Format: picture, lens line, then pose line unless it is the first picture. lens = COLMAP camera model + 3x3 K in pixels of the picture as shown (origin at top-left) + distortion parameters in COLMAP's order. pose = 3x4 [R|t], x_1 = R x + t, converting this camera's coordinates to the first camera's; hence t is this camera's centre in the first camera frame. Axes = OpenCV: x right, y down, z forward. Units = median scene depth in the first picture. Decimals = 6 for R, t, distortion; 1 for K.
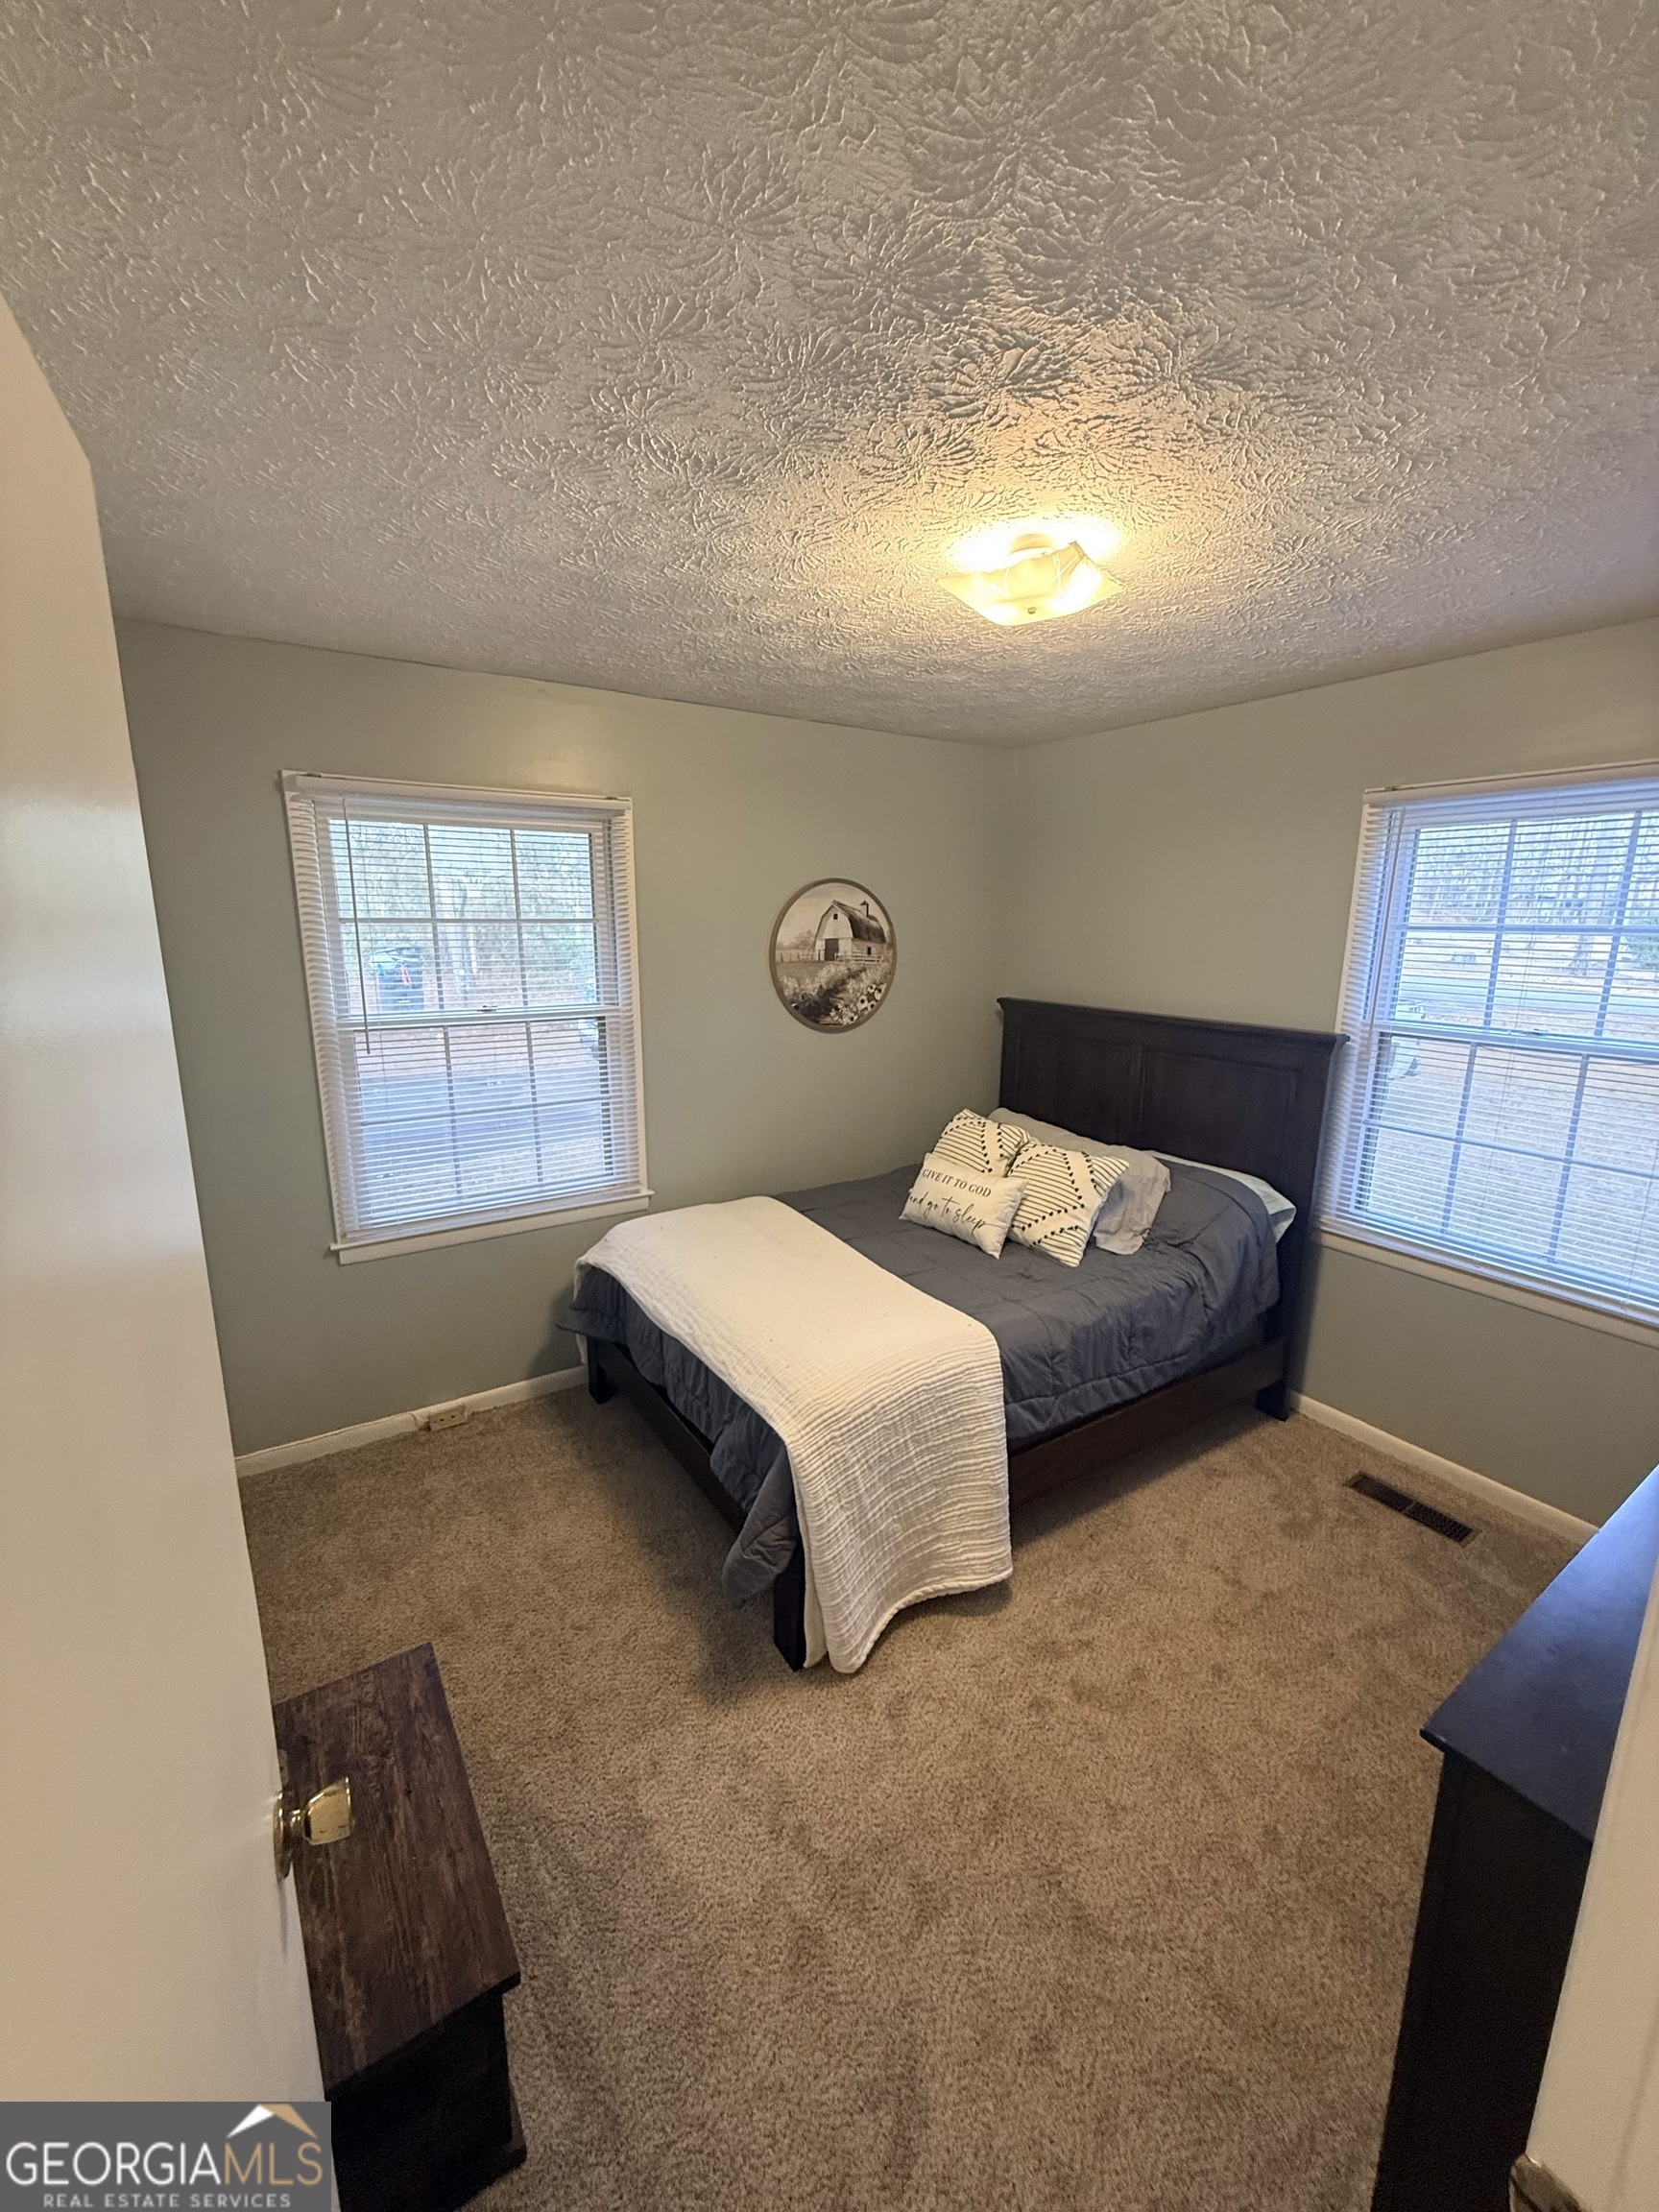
lens RADIAL K [[886.8, 0, 826.5], [0, 886.8, 1103.3], [0, 0, 1]] dist [0.002553, 0.000395]
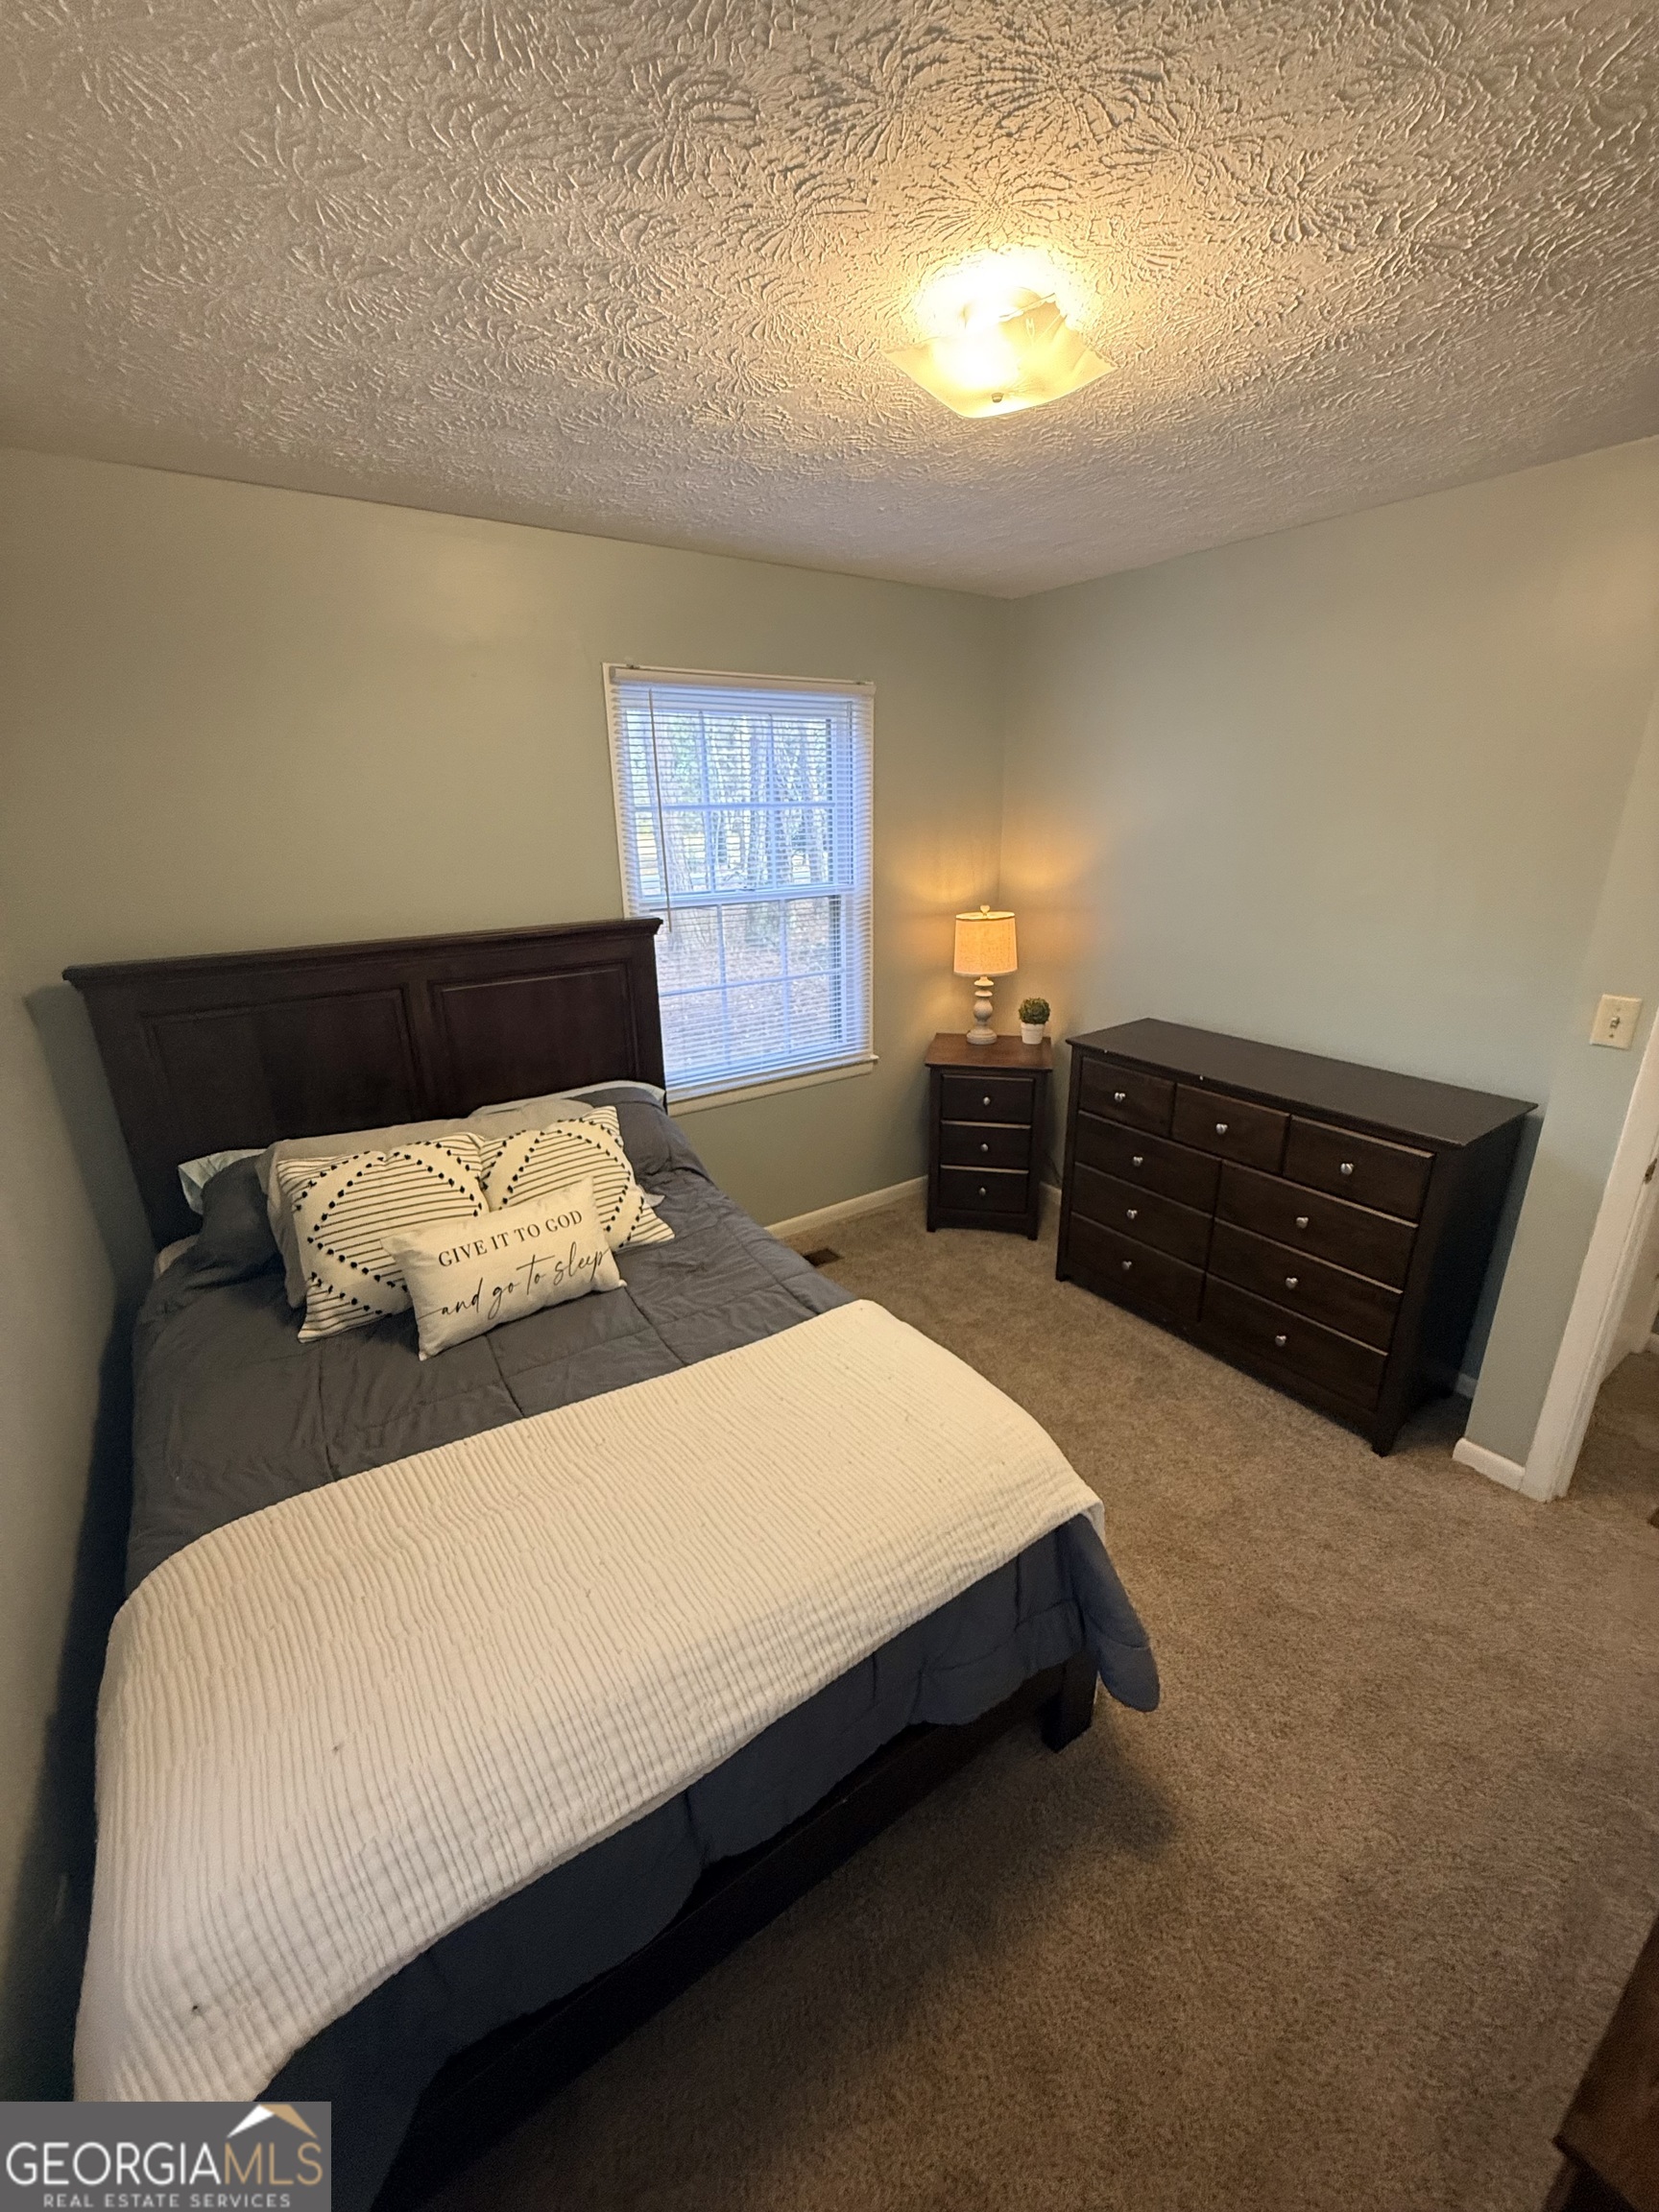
lens RADIAL K [[886.8, 0, 826.5], [0, 886.8, 1103.3], [0, 0, 1]] dist [0.002553, 0.000395]
pose [[-0.019060, -0.334436, 0.942226, -0.449757], [0.224724, 0.916851, 0.329975, -0.166905], [-0.974236, 0.218029, 0.057681, 0.764632]]
